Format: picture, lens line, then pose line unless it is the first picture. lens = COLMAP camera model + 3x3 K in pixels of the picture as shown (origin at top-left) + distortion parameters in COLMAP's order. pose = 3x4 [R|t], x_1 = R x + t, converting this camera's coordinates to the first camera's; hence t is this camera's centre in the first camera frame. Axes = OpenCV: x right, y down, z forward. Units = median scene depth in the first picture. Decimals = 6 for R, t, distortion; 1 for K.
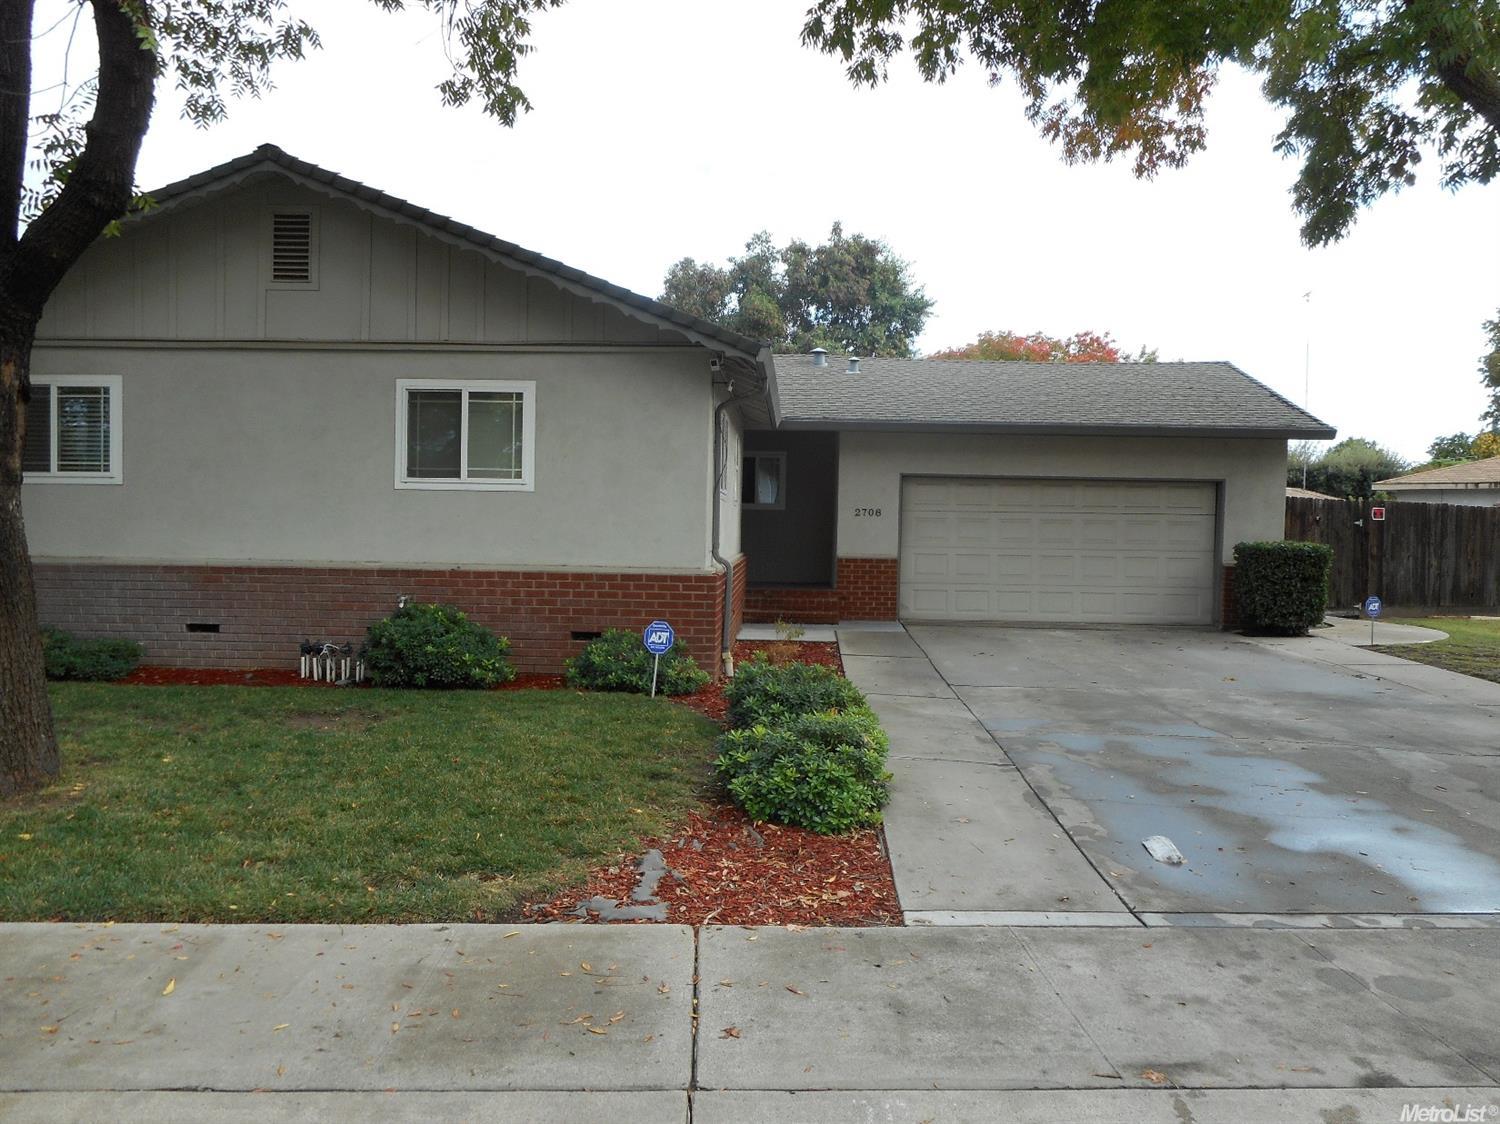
lens RADIAL K [[1134.5, 0, 752.2], [0, 1134.5, 562.4], [0, 0, 1]] dist [0.037474, -0.052940]
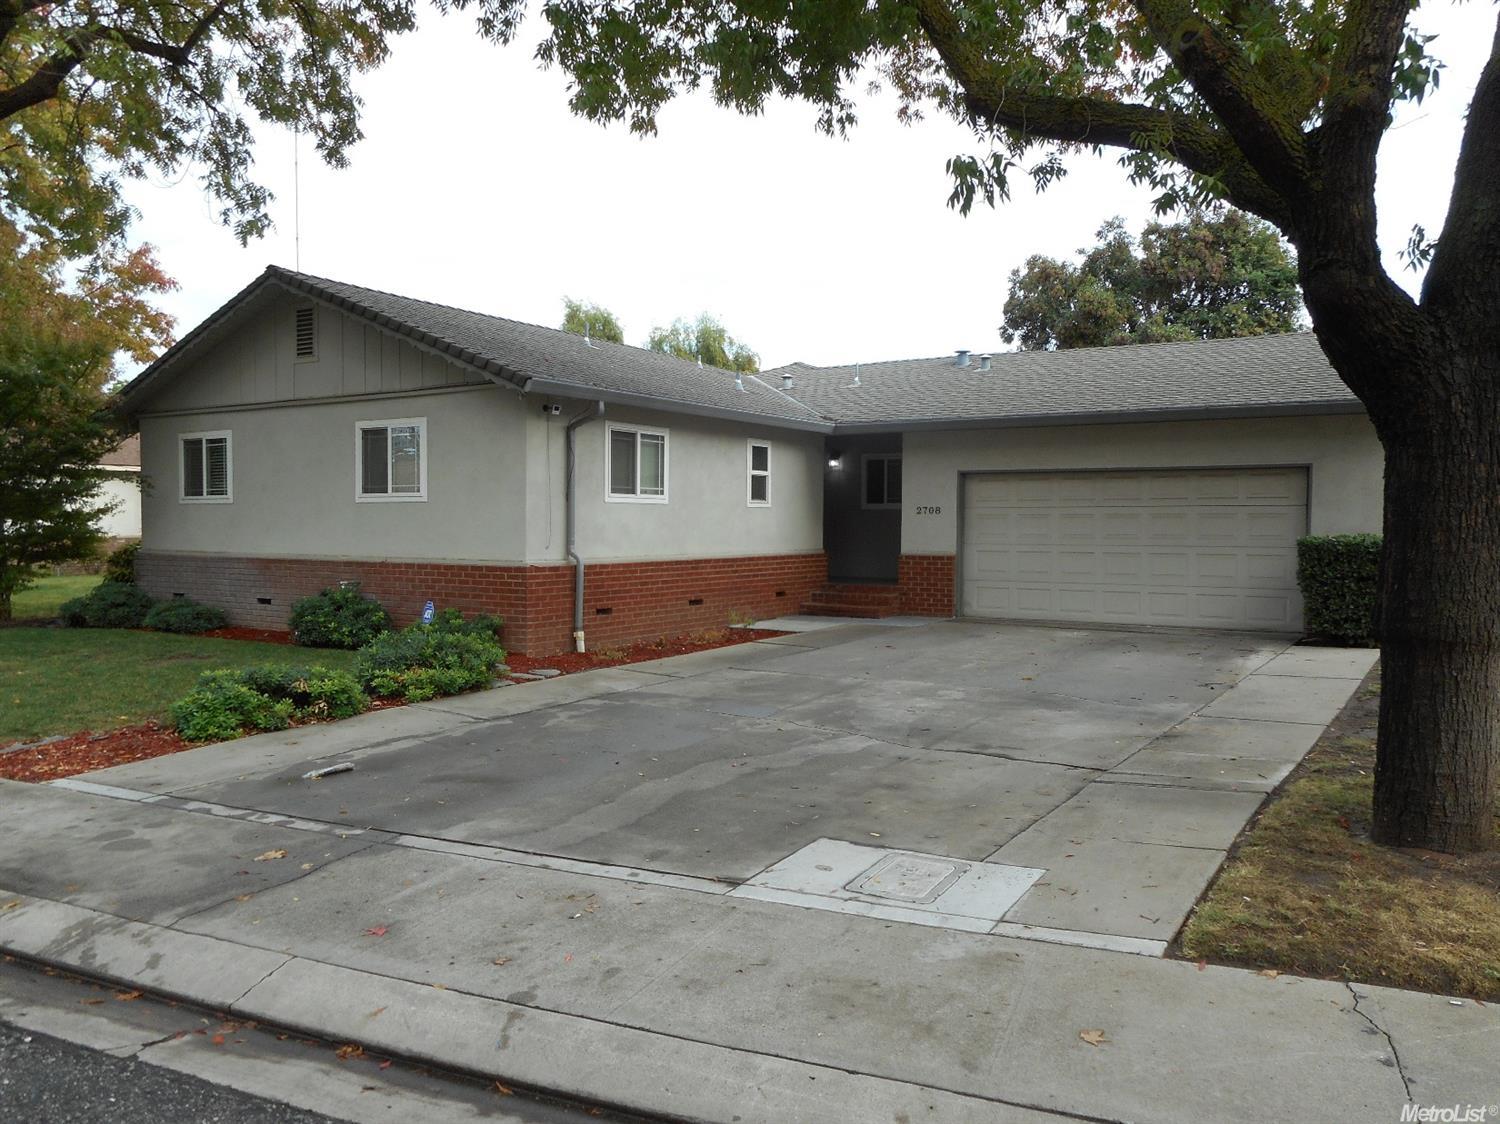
lens RADIAL K [[1134.5, 0, 754.9], [0, 1134.5, 559.2], [0, 0, 1]] dist [0.037474, -0.052940]
pose [[0.862946, 0.001023, -0.505295, 0.522311], [-0.003716, 0.999984, -0.004323, 0.005130], [0.505282, 0.005608, 0.862936, 0.043172]]
